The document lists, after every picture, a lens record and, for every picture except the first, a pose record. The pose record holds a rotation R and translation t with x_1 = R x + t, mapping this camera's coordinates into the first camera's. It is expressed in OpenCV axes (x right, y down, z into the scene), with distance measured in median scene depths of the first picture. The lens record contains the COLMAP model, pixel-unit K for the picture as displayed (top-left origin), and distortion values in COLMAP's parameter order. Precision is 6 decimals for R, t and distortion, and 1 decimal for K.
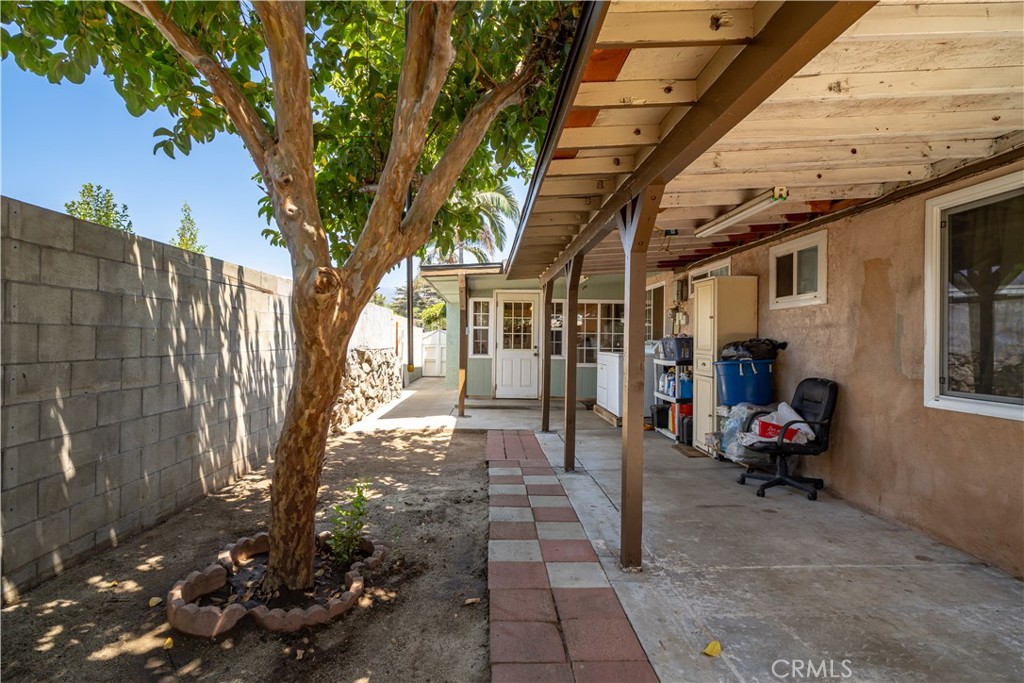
lens RADIAL K [[523.1, 0, 506.4], [0, 523.1, 339.2], [0, 0, 1]] dist [-0.001116, -0.000121]
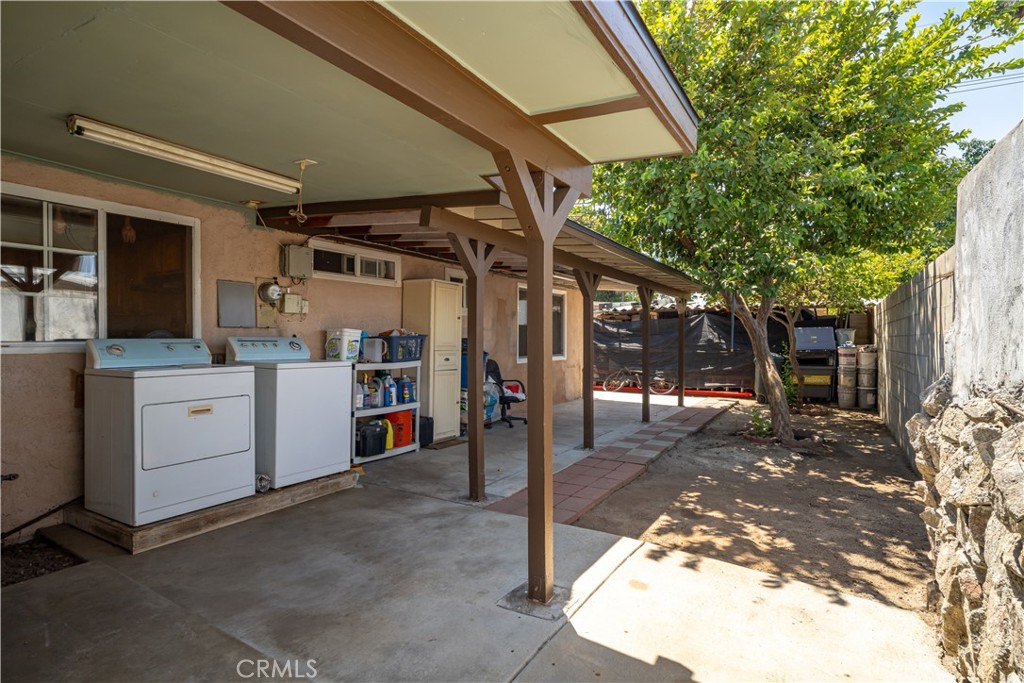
lens RADIAL K [[527.4, 0, 507.7], [0, 527.4, 346.2], [0, 0, 1]] dist [-0.003546, -0.001046]
pose [[-0.832574, -0.020481, 0.553535, -0.557165], [-0.011965, 0.999748, 0.018994, -0.003282], [-0.553784, 0.009191, -0.832609, 3.057573]]
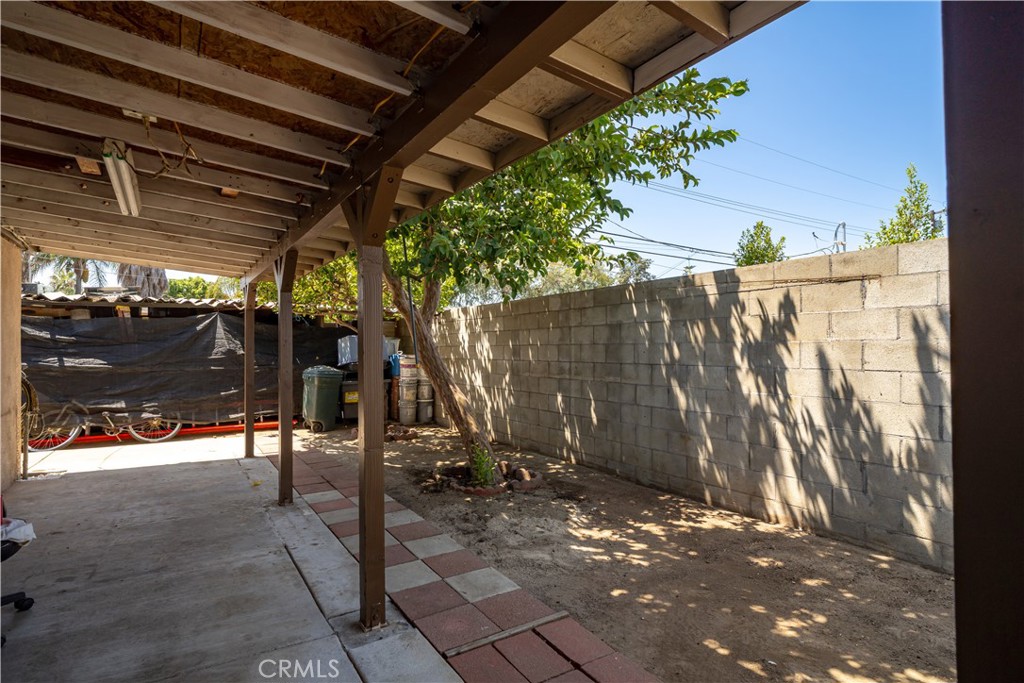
lens RADIAL K [[527.4, 0, 507.7], [0, 527.4, 346.2], [0, 0, 1]] dist [-0.003546, -0.001046]
pose [[-0.863527, -0.007938, -0.504240, 0.376351], [-0.004150, 0.999954, -0.008634, -0.000783], [0.504286, -0.005363, -0.863520, 2.163898]]
